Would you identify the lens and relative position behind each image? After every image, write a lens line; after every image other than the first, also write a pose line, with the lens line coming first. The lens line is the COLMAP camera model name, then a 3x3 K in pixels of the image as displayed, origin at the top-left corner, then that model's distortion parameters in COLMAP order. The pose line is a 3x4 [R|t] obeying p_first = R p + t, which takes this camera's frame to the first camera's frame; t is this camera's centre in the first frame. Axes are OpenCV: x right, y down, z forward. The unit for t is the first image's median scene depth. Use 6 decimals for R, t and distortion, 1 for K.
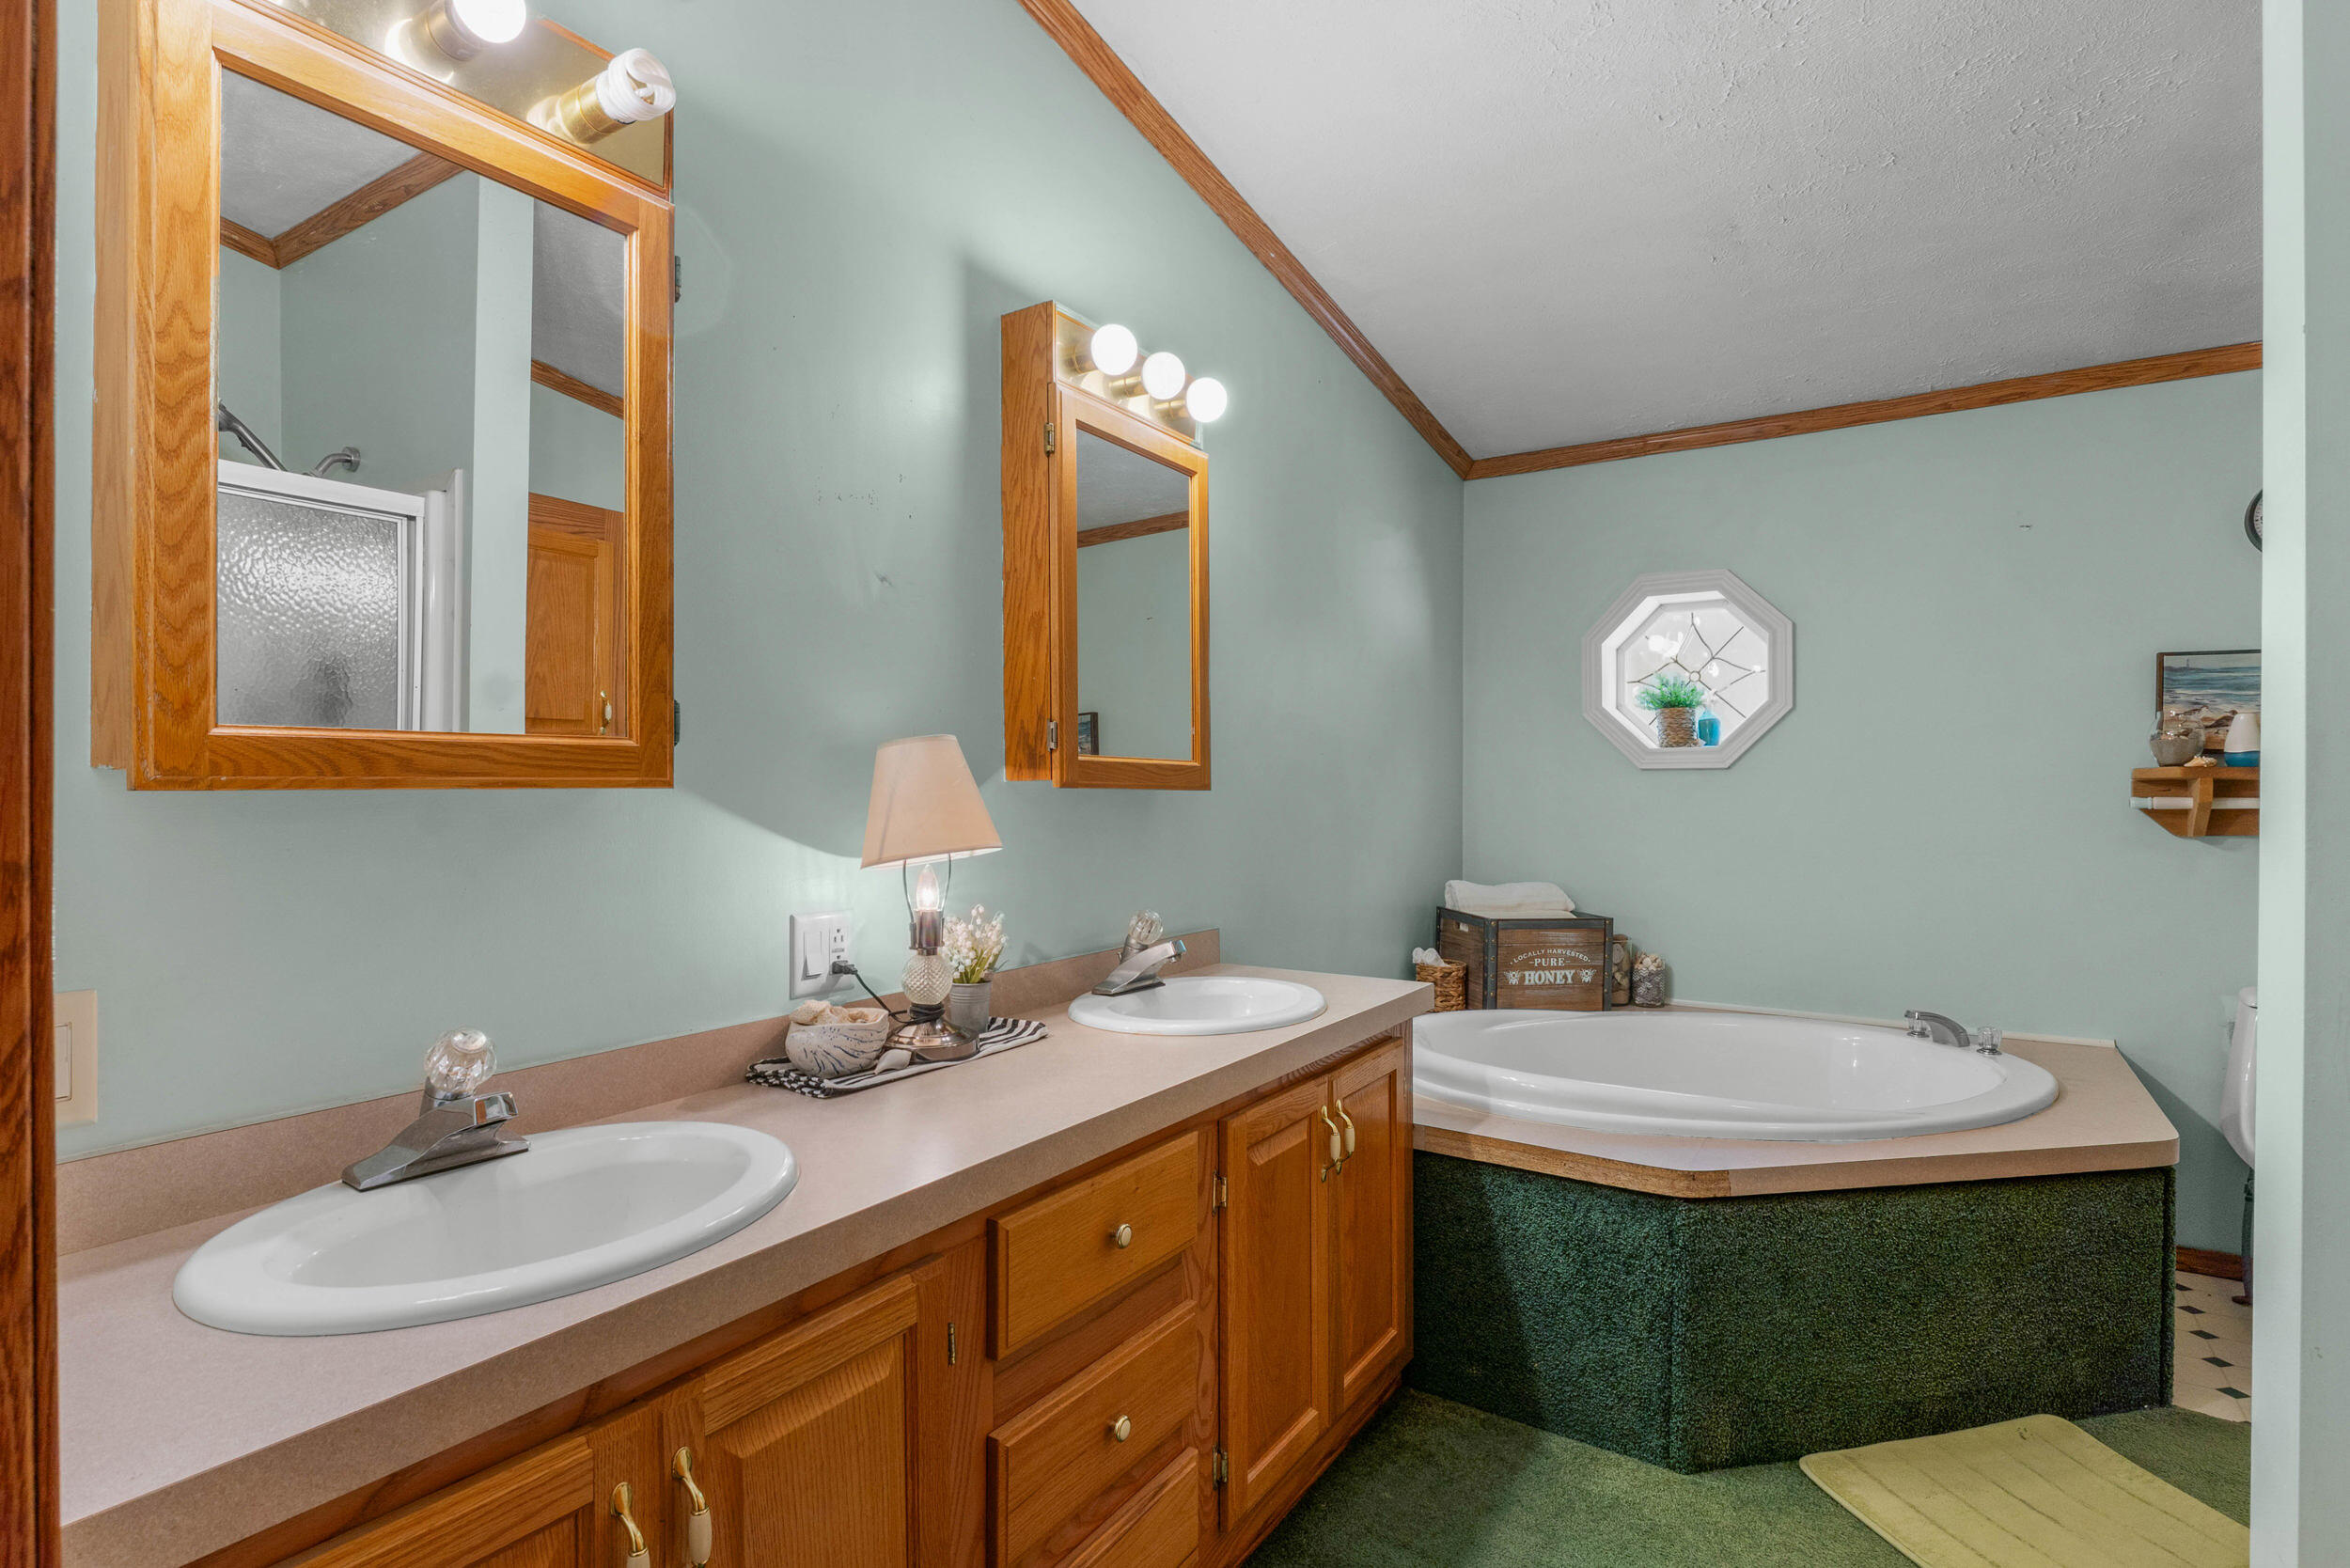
lens RADIAL K [[1171.5, 0, 1175.0], [0, 1171.5, 784.0], [0, 0, 1]] dist [0.001740, 0.000215]
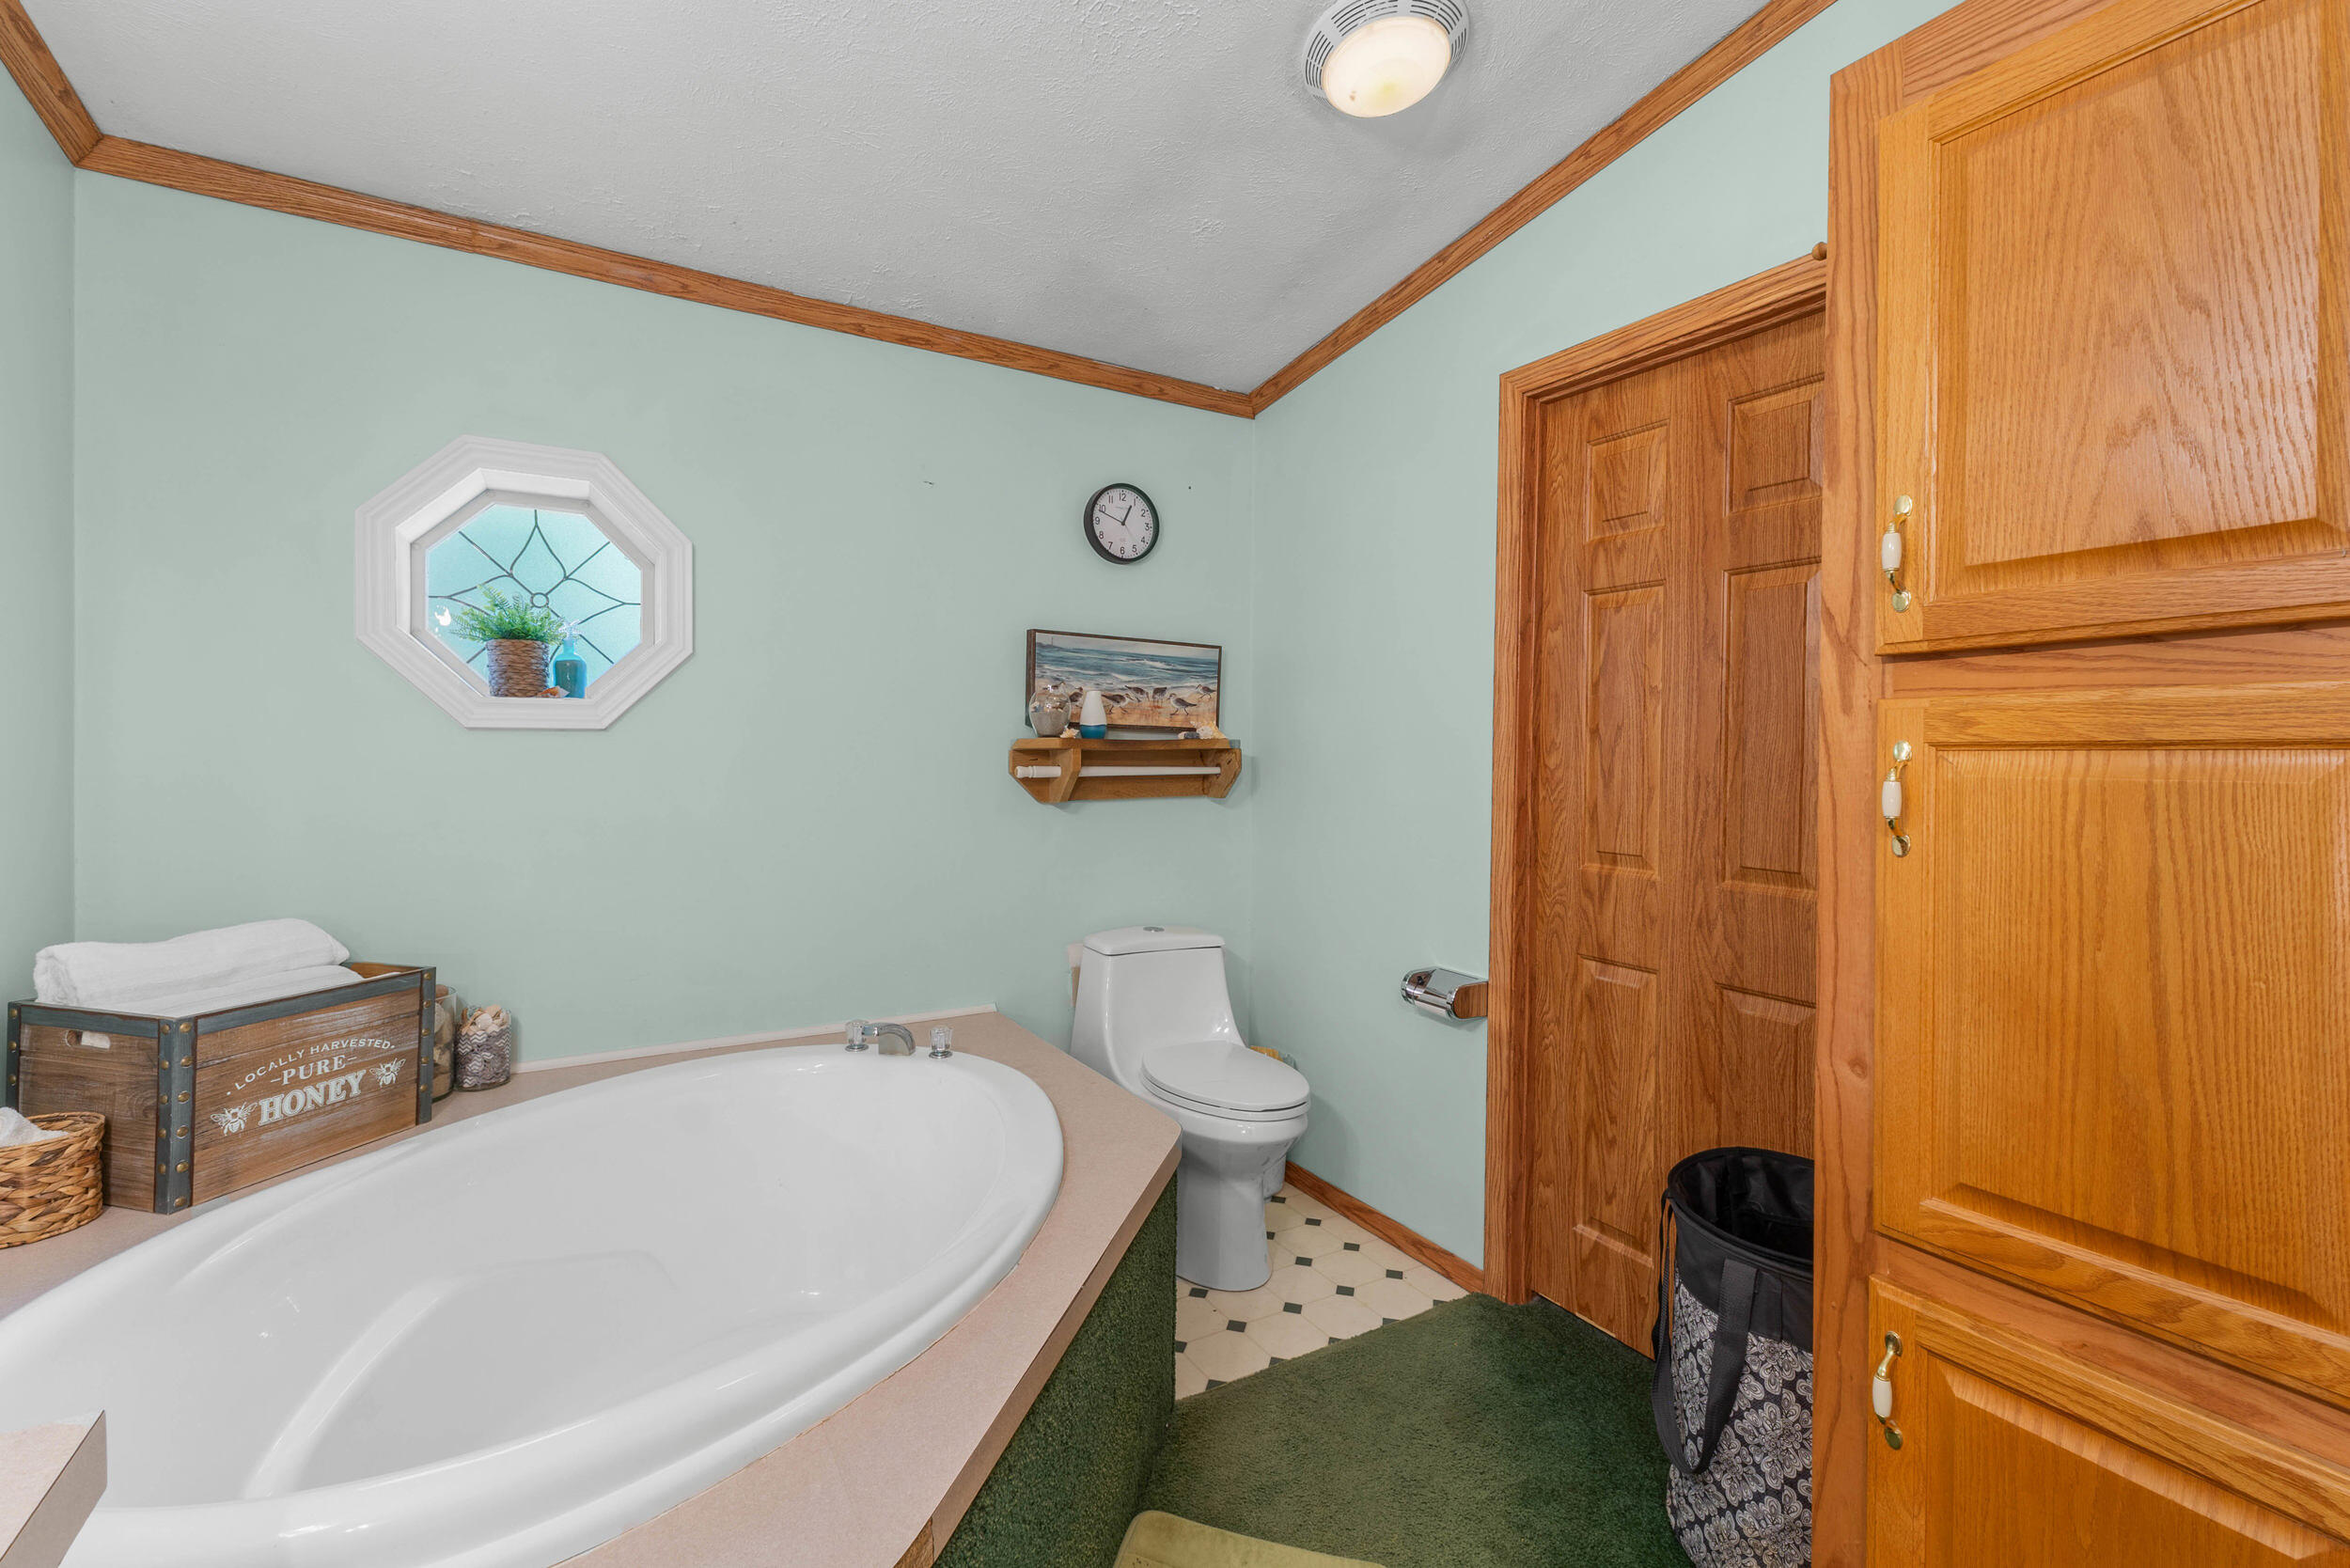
lens RADIAL K [[1003.6, 0, 1162.6], [0, 1003.6, 761.0], [0, 0, 1]] dist [0.001775, -0.000440]
pose [[0.452815, -0.006614, 0.891580, 0.075556], [-0.008639, 0.999893, 0.011804, -0.004482], [-0.891563, -0.013047, 0.452709, 0.420594]]
